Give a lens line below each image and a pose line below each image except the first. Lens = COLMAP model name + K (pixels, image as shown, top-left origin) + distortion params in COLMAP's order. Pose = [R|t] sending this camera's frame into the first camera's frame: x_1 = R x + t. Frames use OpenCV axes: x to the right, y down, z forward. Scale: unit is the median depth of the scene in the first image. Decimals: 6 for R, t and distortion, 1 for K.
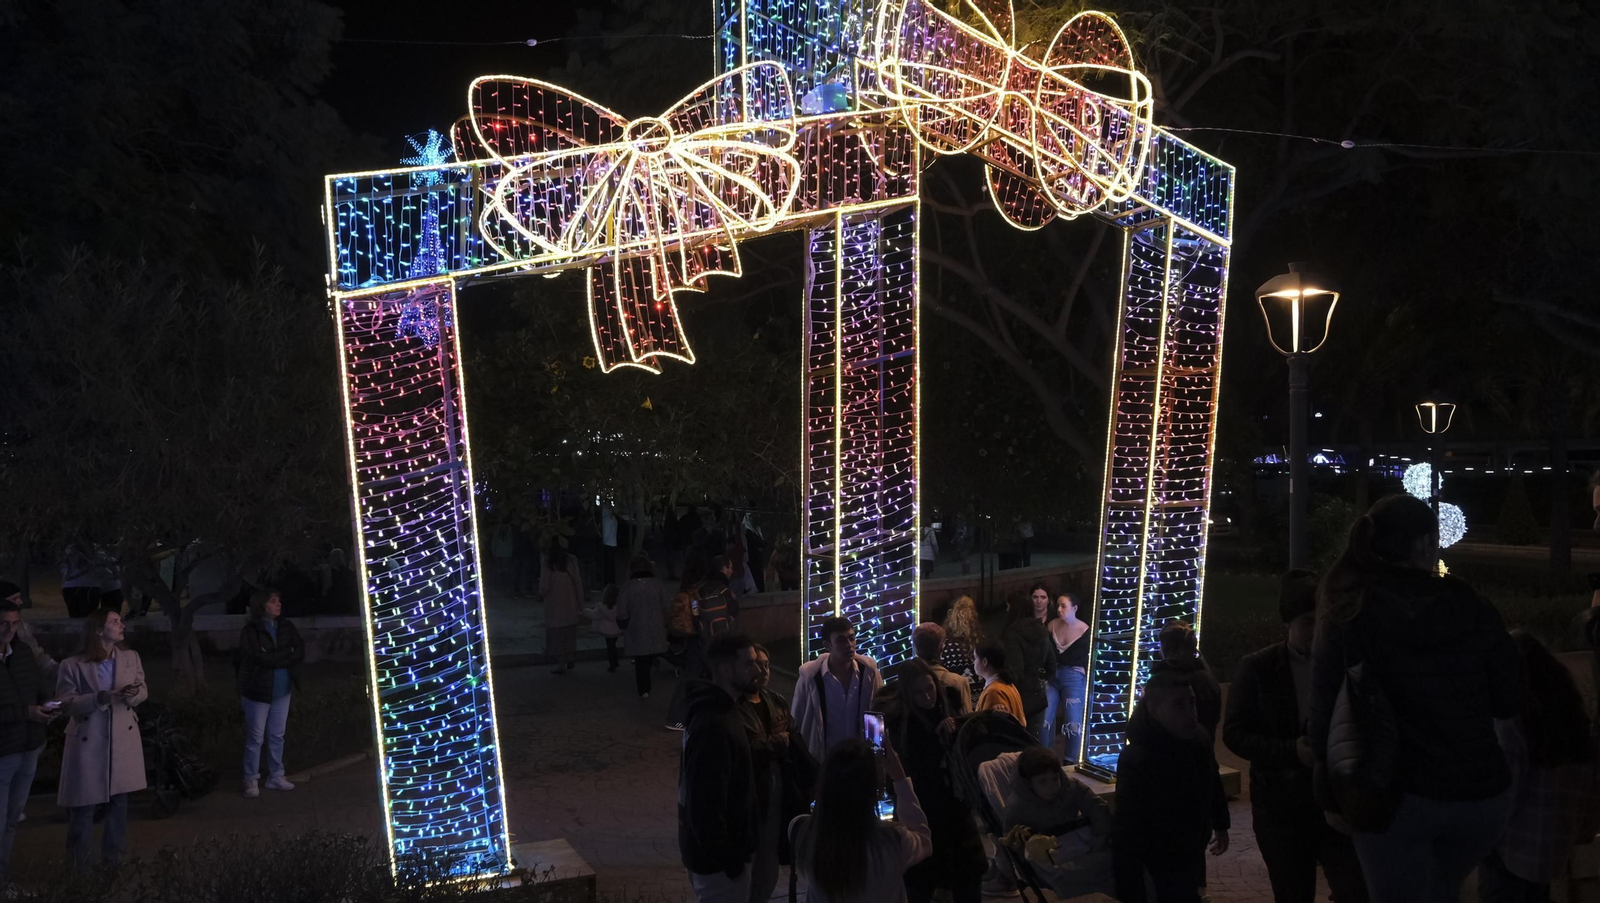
lens RADIAL K [[1091.3, 0, 797.0], [0, 1091.3, 451.8], [0, 0, 1]] dist [-0.032343, 0.013082]
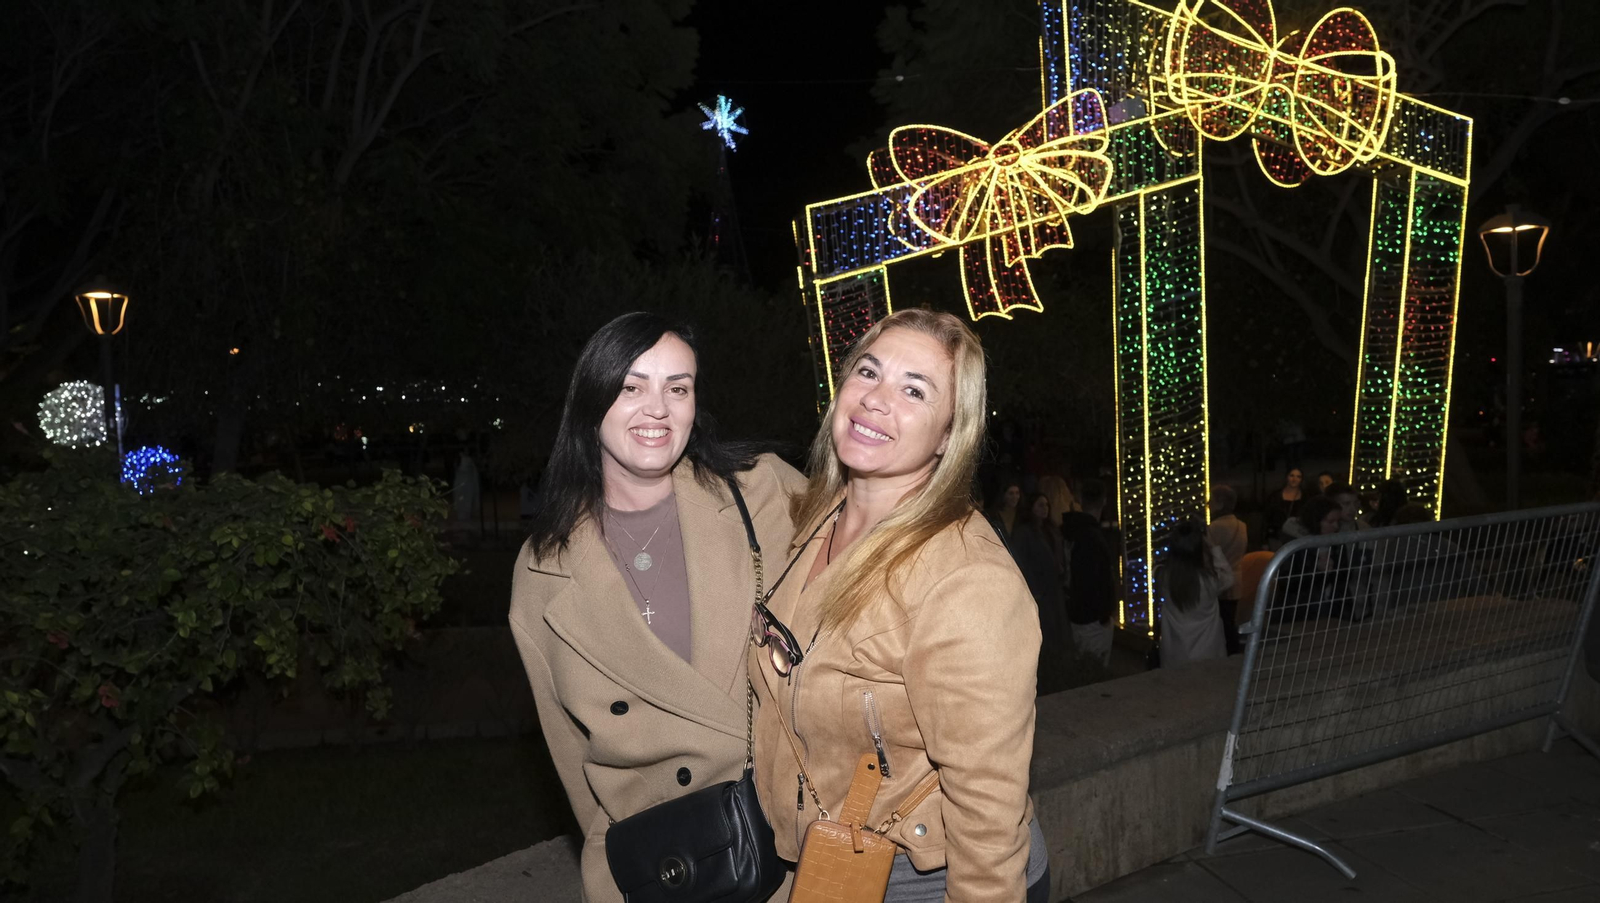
lens RADIAL K [[1091.3, 0, 797.3], [0, 1091.3, 457.0], [0, 0, 1]] dist [-0.032343, 0.013082]
pose [[0.973581, -0.026984, -0.226743, -0.077328], [0.043650, 0.996674, 0.068813, -0.002013], [0.224133, -0.076892, 0.971521, -0.424101]]
